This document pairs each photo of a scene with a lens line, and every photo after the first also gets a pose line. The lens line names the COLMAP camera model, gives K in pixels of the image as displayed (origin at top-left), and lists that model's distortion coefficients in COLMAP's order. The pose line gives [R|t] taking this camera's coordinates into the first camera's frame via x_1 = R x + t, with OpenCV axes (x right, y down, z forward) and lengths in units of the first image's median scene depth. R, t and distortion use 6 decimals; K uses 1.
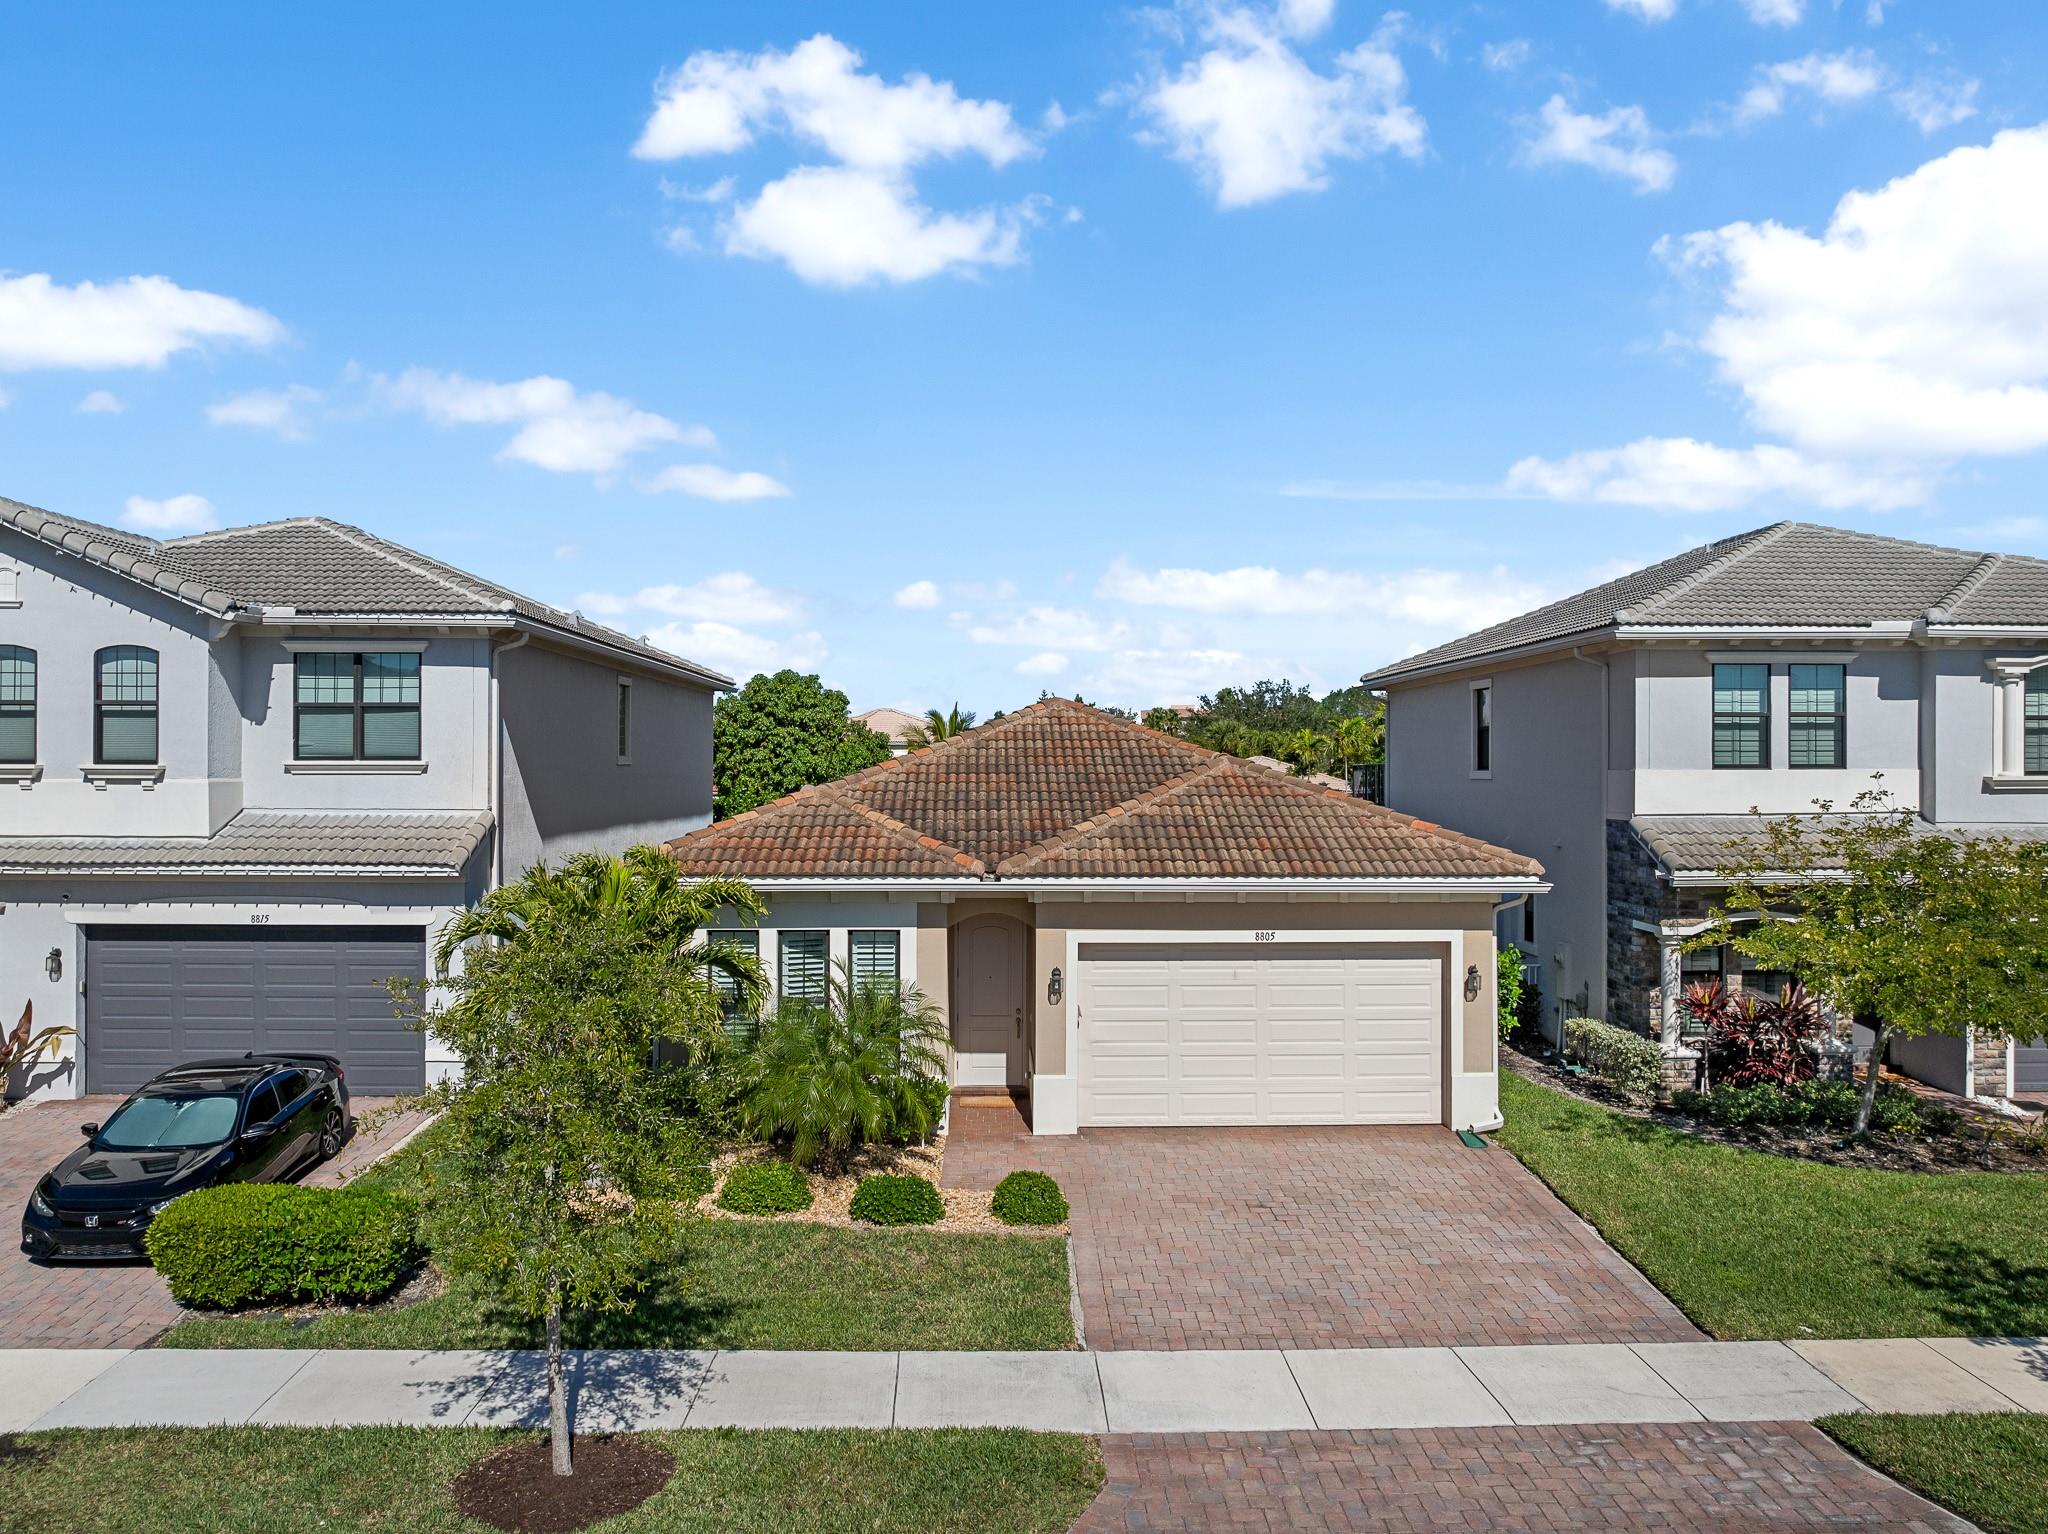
lens RADIAL K [[1495.7, 0, 1031.5], [0, 1495.7, 731.7], [0, 0, 1]] dist [-0.045392, 0.008772]
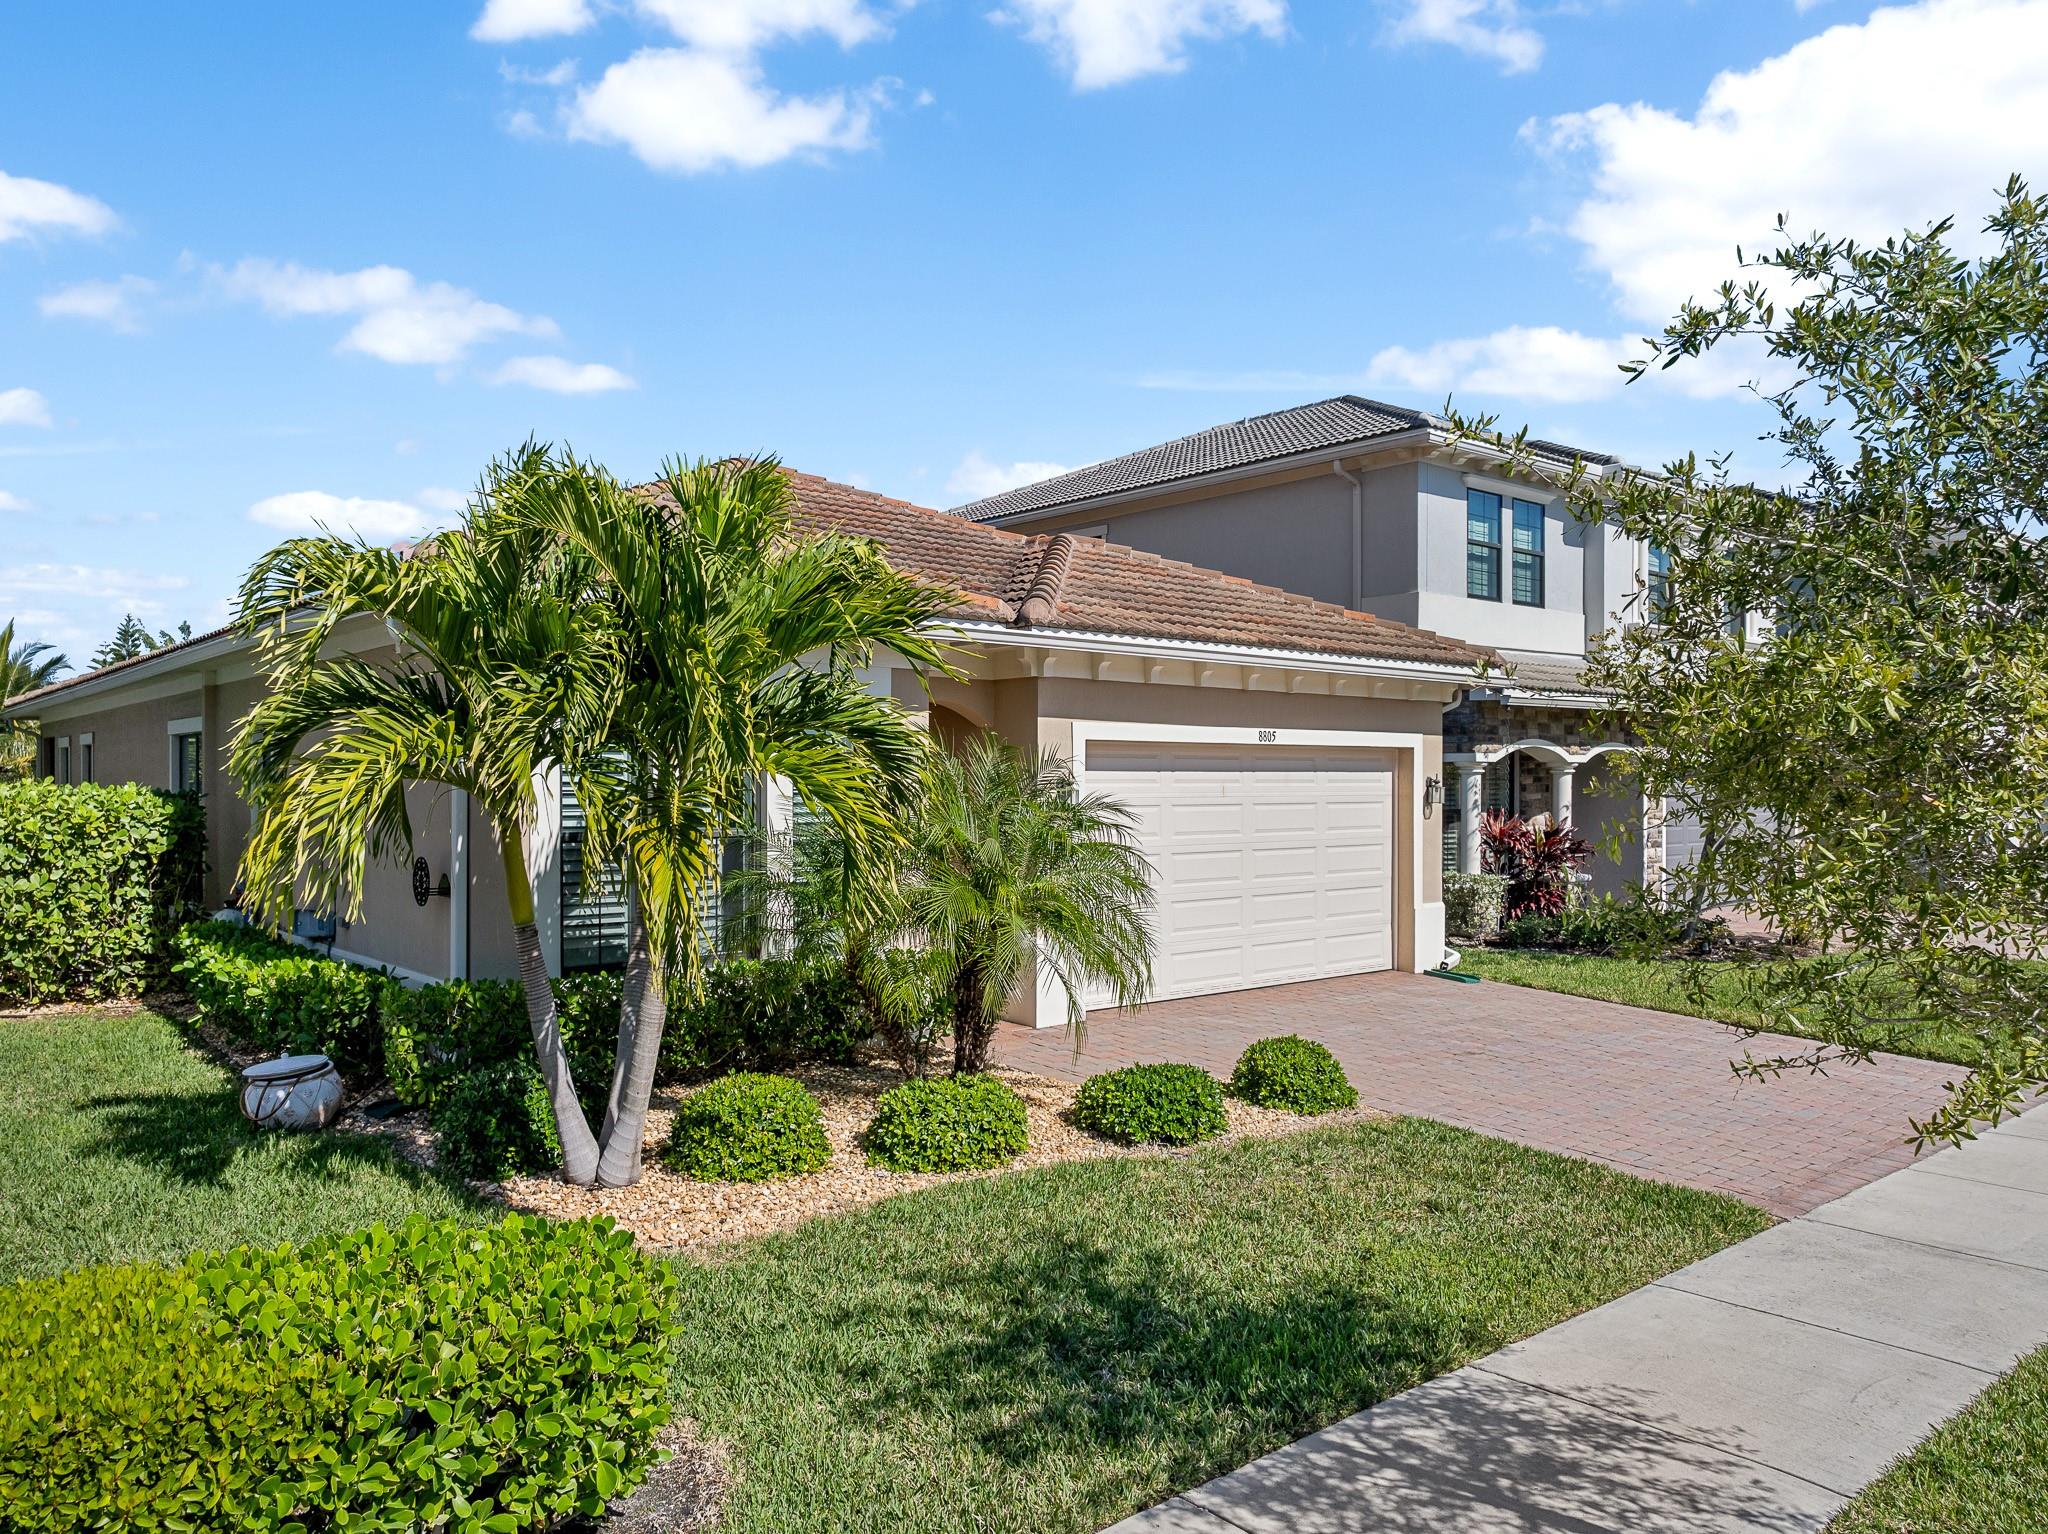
lens RADIAL K [[1495.7, 0, 1039.4], [0, 1495.7, 824.8], [0, 0, 1]] dist [-0.045392, 0.008772]
pose [[0.776699, -0.020794, 0.629528, -0.429810], [-0.010529, 0.998887, 0.045985, 0.154553], [-0.629783, -0.042344, 0.775616, 0.501539]]
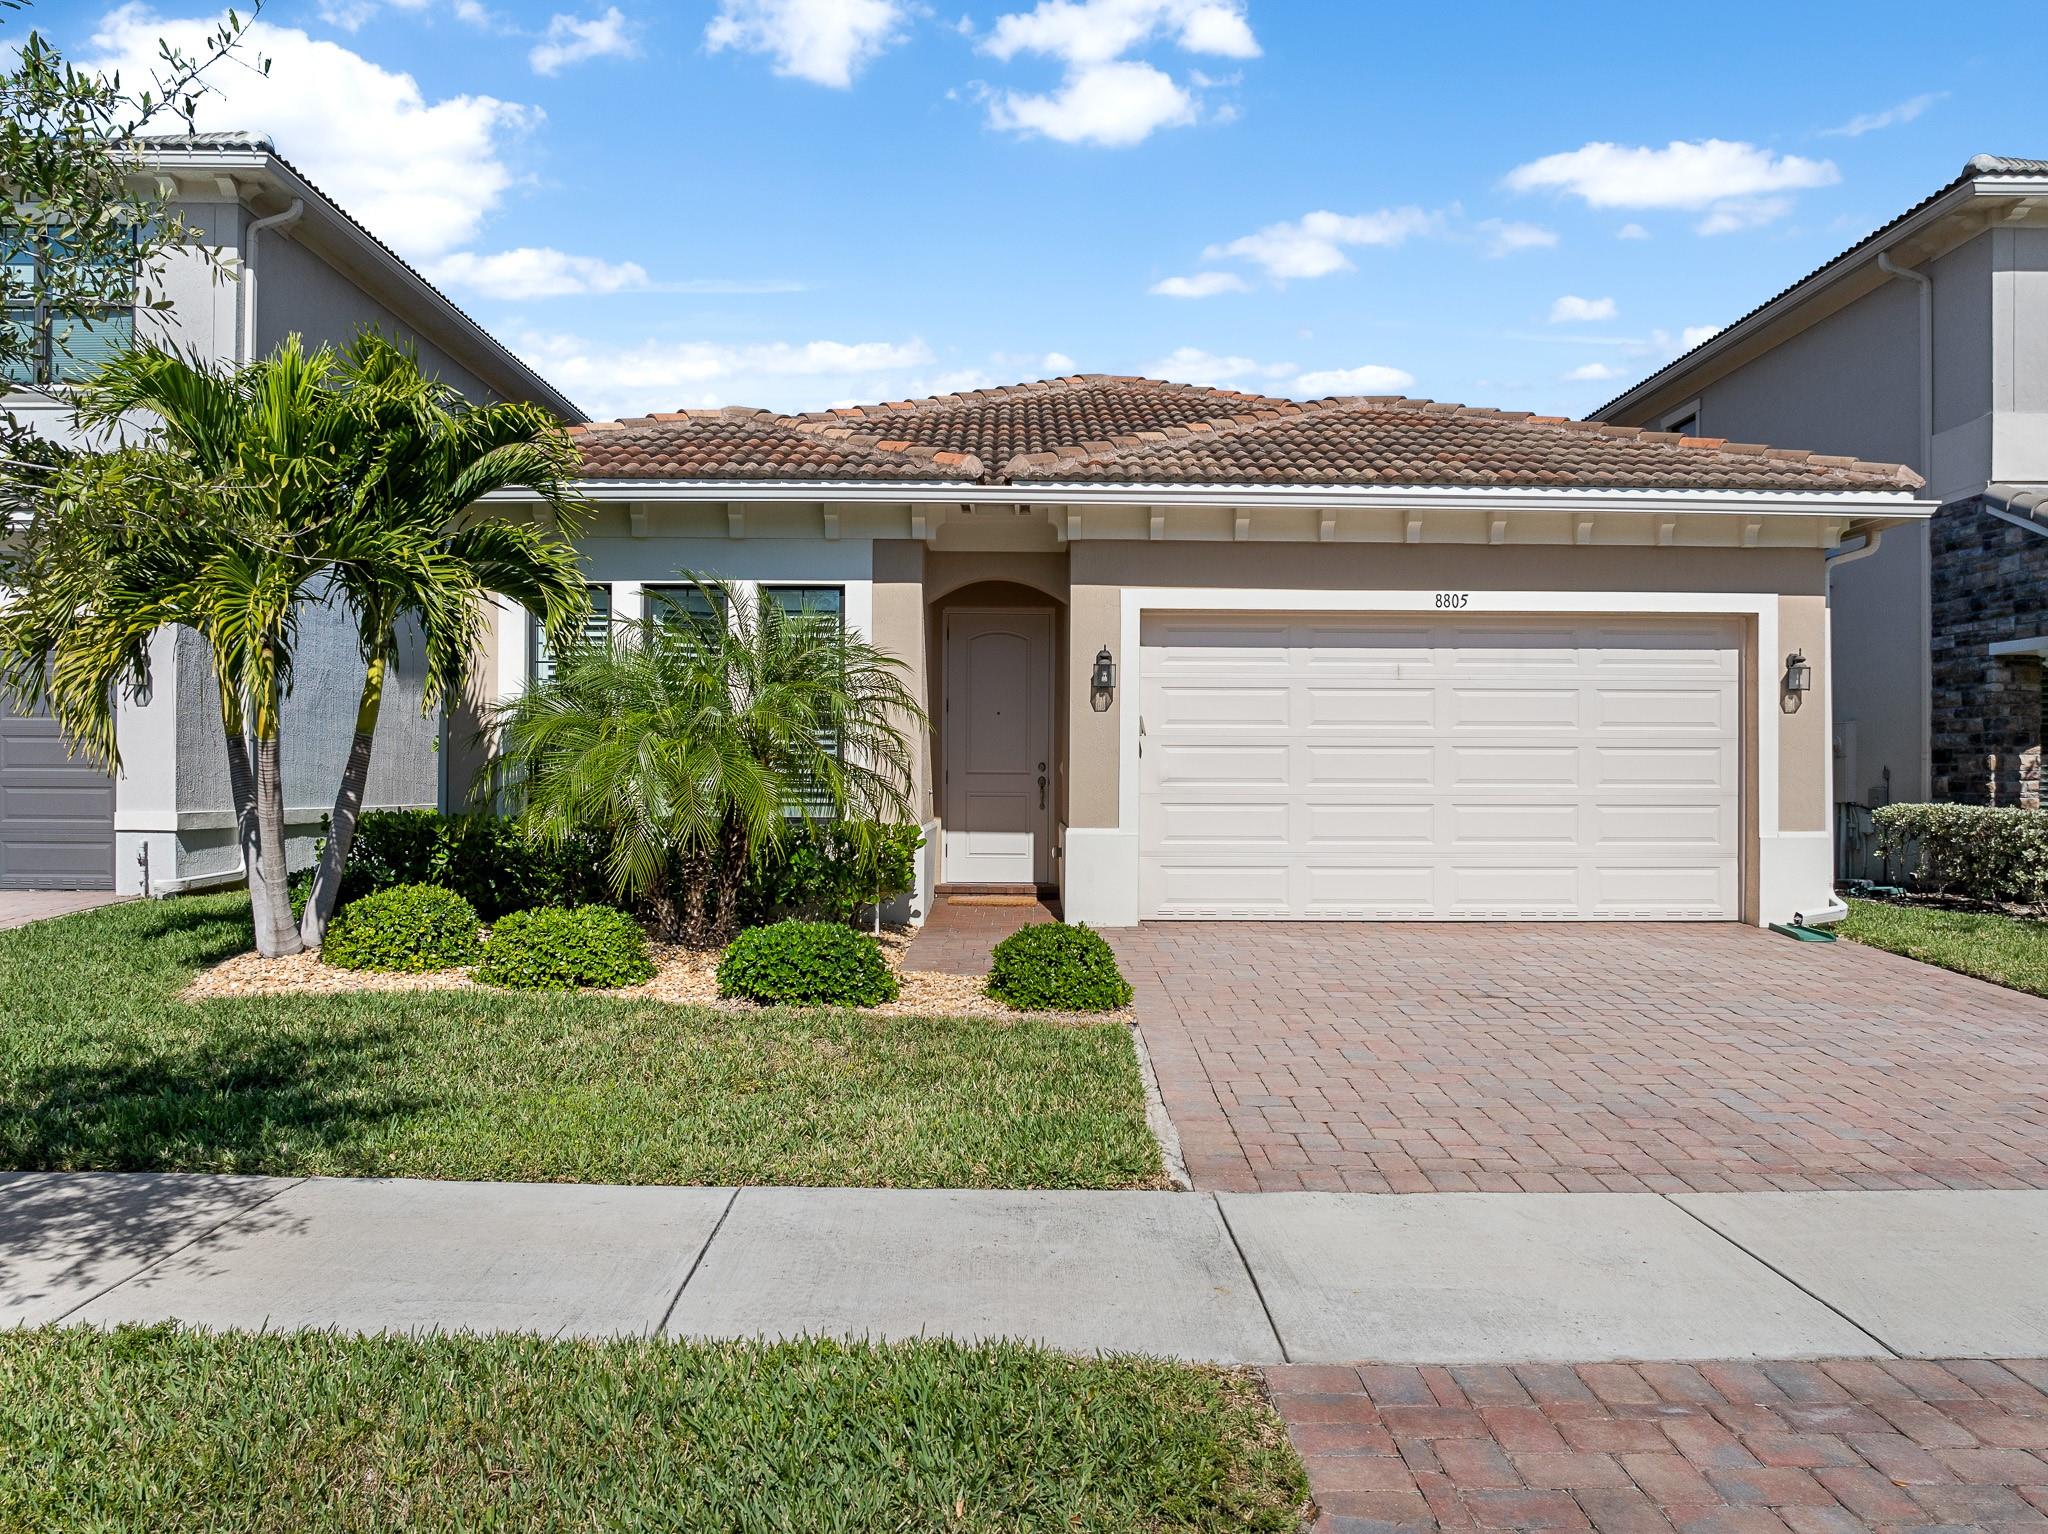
lens RADIAL K [[1495.7, 0, 1025.1], [0, 1495.7, 775.9], [0, 0, 1]] dist [-0.045392, 0.008772]
pose [[0.999654, 0.001730, -0.026256, 0.000672], [-0.001301, 0.999865, 0.016380, 0.206475], [0.026281, -0.016340, 0.999521, 0.409846]]
